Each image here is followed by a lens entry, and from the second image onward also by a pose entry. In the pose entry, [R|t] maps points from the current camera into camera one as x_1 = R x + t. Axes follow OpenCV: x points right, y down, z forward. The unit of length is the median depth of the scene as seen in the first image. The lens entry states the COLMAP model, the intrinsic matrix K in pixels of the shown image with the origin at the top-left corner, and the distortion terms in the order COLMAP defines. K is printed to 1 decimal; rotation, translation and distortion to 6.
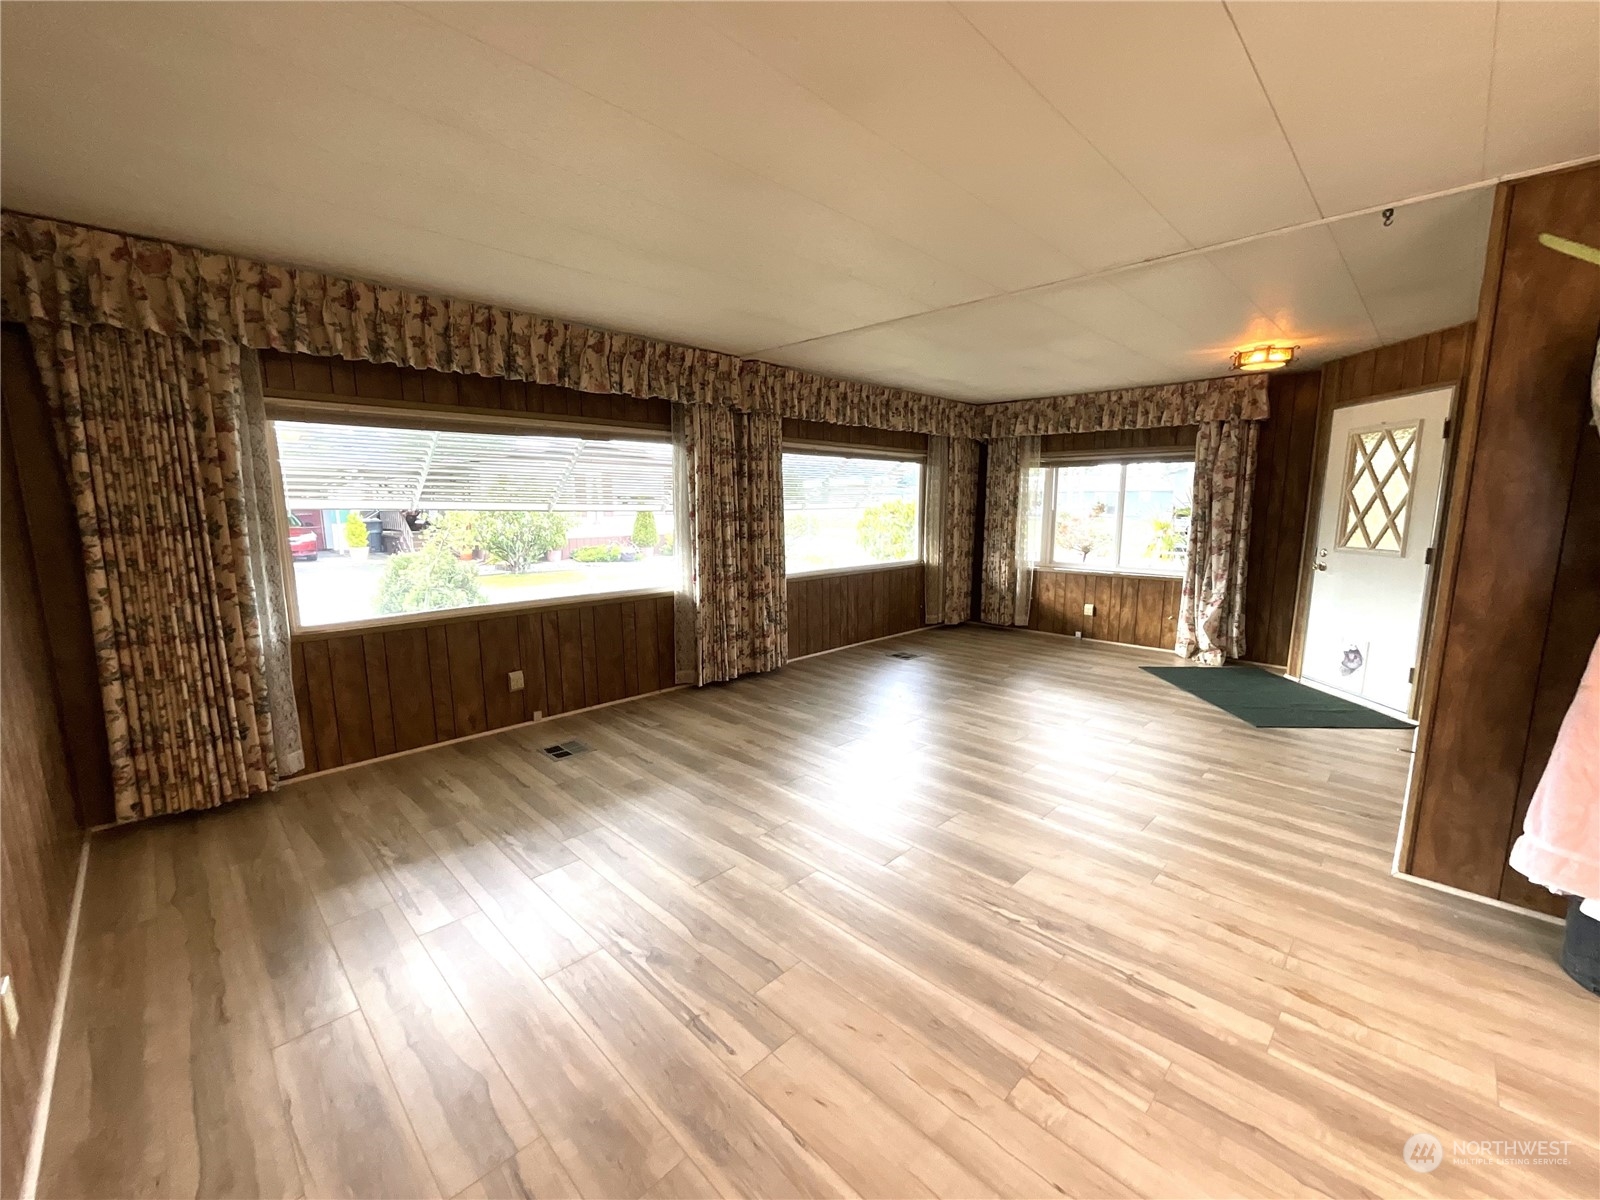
lens RADIAL K [[649.8, 0, 808.2], [0, 649.8, 599.4], [0, 0, 1]] dist [-0.006204, -0.004272]
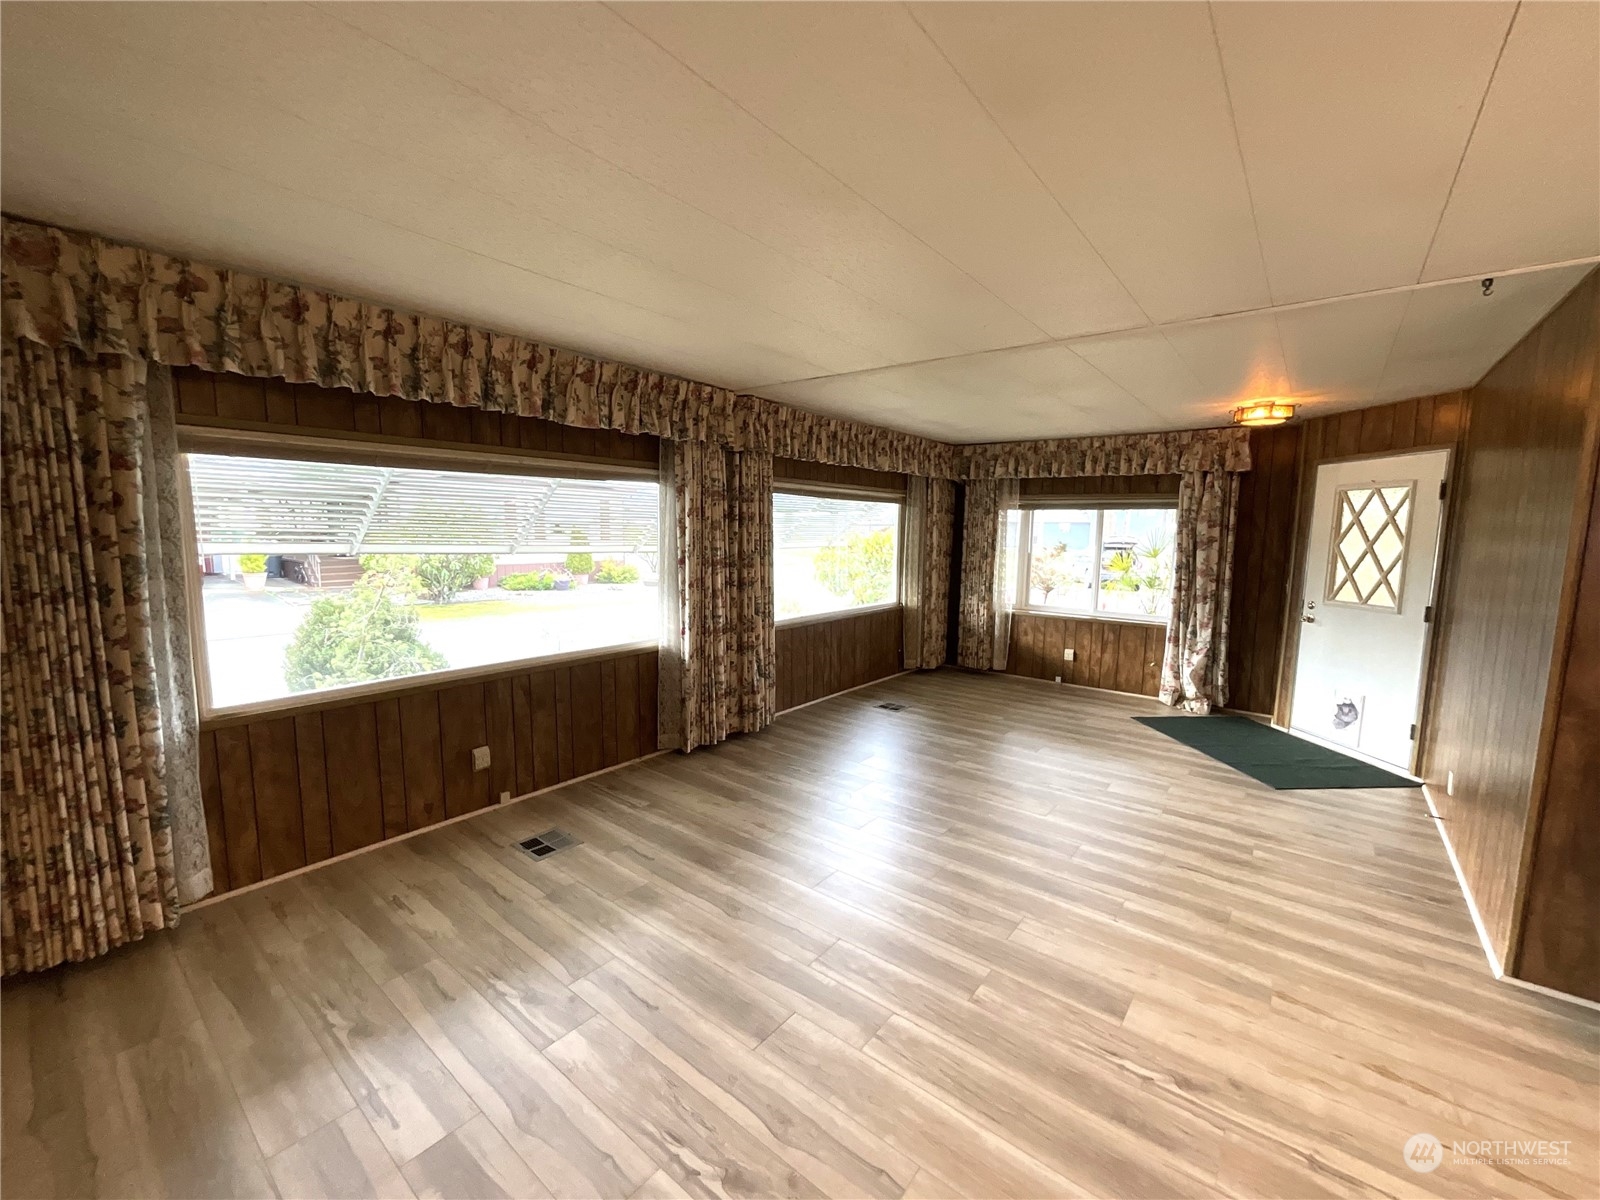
lens RADIAL K [[649.8, 0, 809.4], [0, 649.8, 601.6], [0, 0, 1]] dist [-0.006204, -0.004272]
pose [[0.994229, 0.005395, 0.107142, -0.109802], [-0.001720, 0.999408, -0.034359, -0.050237], [-0.107264, 0.033977, 0.993650, 0.096397]]
